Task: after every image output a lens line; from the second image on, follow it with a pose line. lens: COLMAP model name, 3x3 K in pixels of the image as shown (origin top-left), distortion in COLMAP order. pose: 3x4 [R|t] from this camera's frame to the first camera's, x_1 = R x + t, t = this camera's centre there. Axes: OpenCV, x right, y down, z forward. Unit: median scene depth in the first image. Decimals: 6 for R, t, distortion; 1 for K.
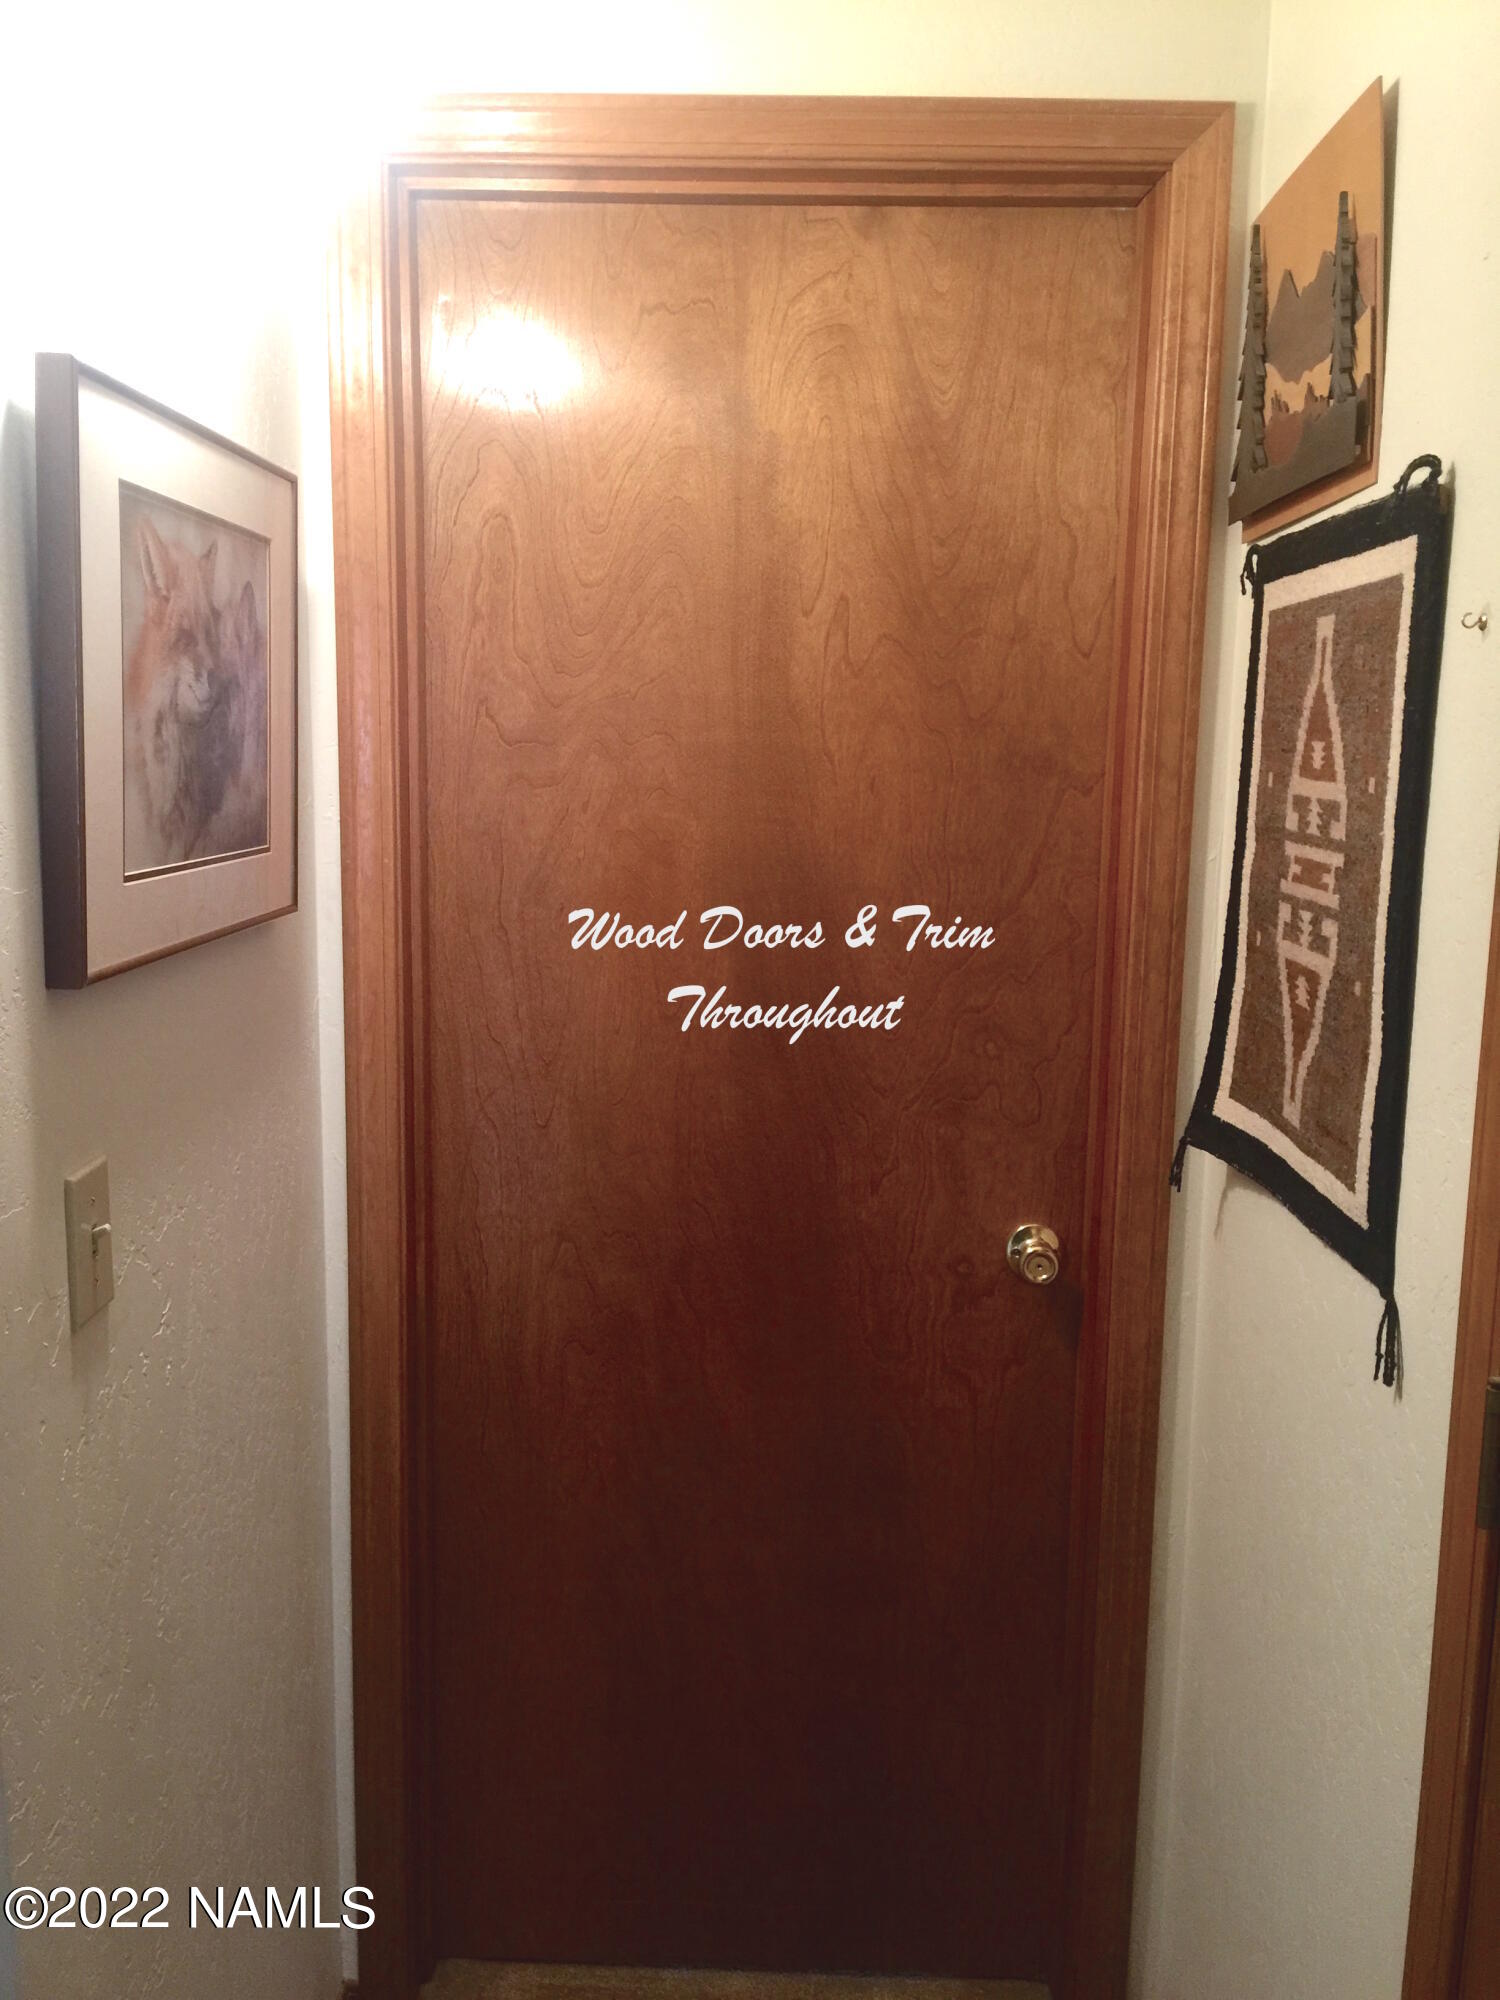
lens RADIAL K [[1695.8, 0, 747.2], [0, 1695.8, 1004.2], [0, 0, 1]] dist [0.081977, -0.130014]
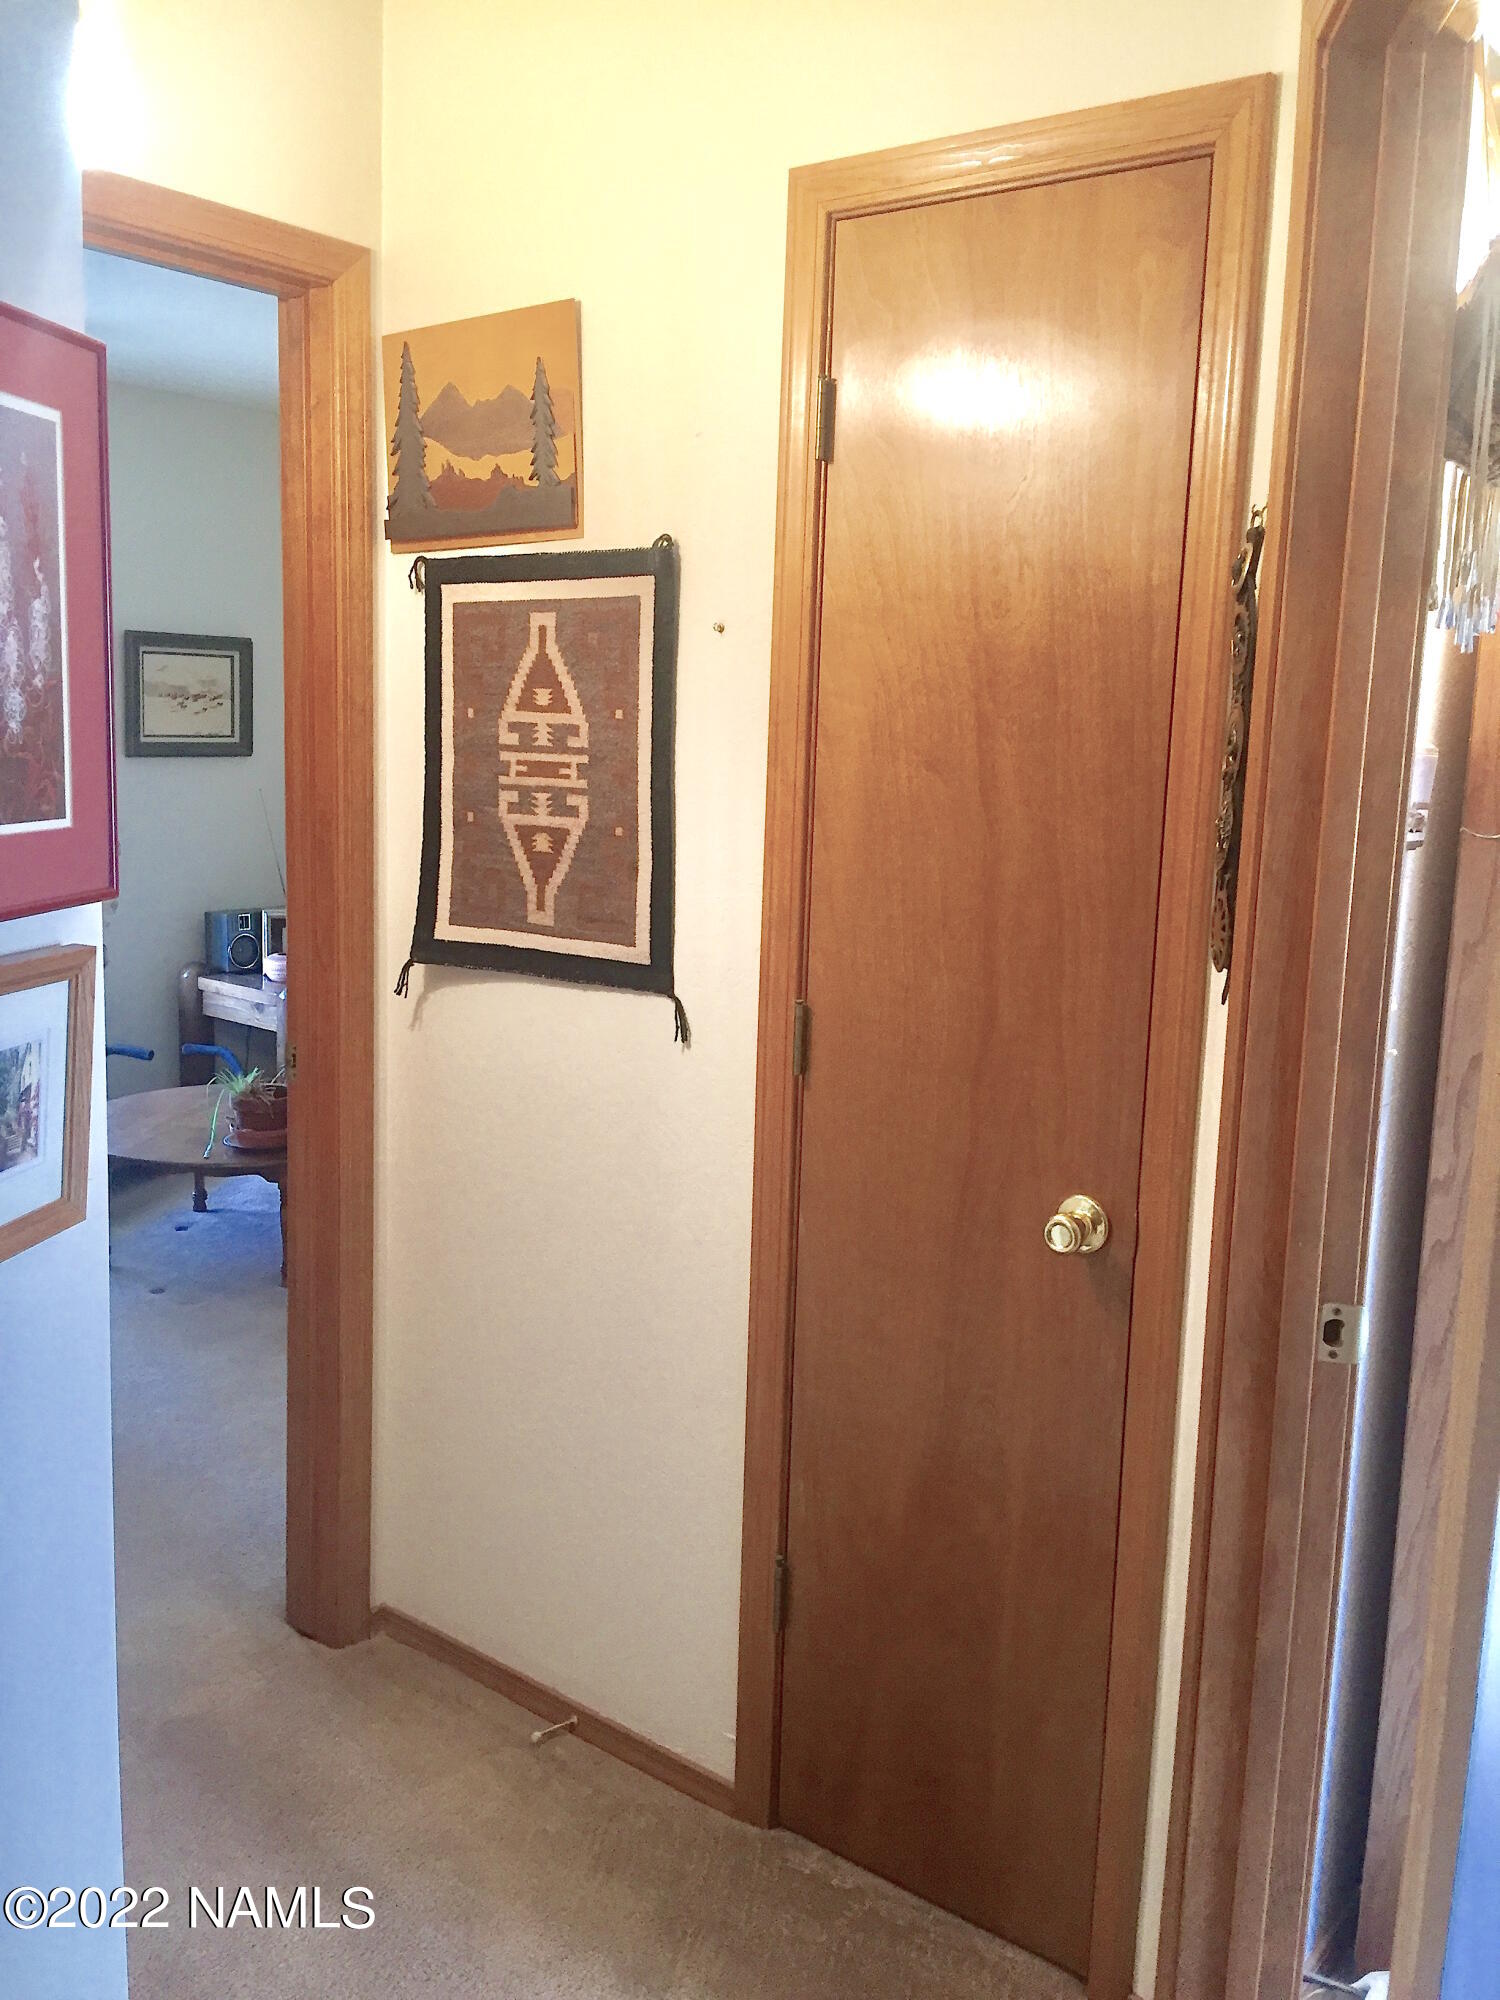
lens RADIAL K [[1695.8, 0, 731.6], [0, 1695.8, 992.7], [0, 0, 1]] dist [0.081977, -0.130014]
pose [[0.568877, -0.136534, 0.811010, -0.896831], [0.118828, 0.989421, 0.083219, 0.020514], [-0.813793, 0.049029, 0.579083, -0.079294]]
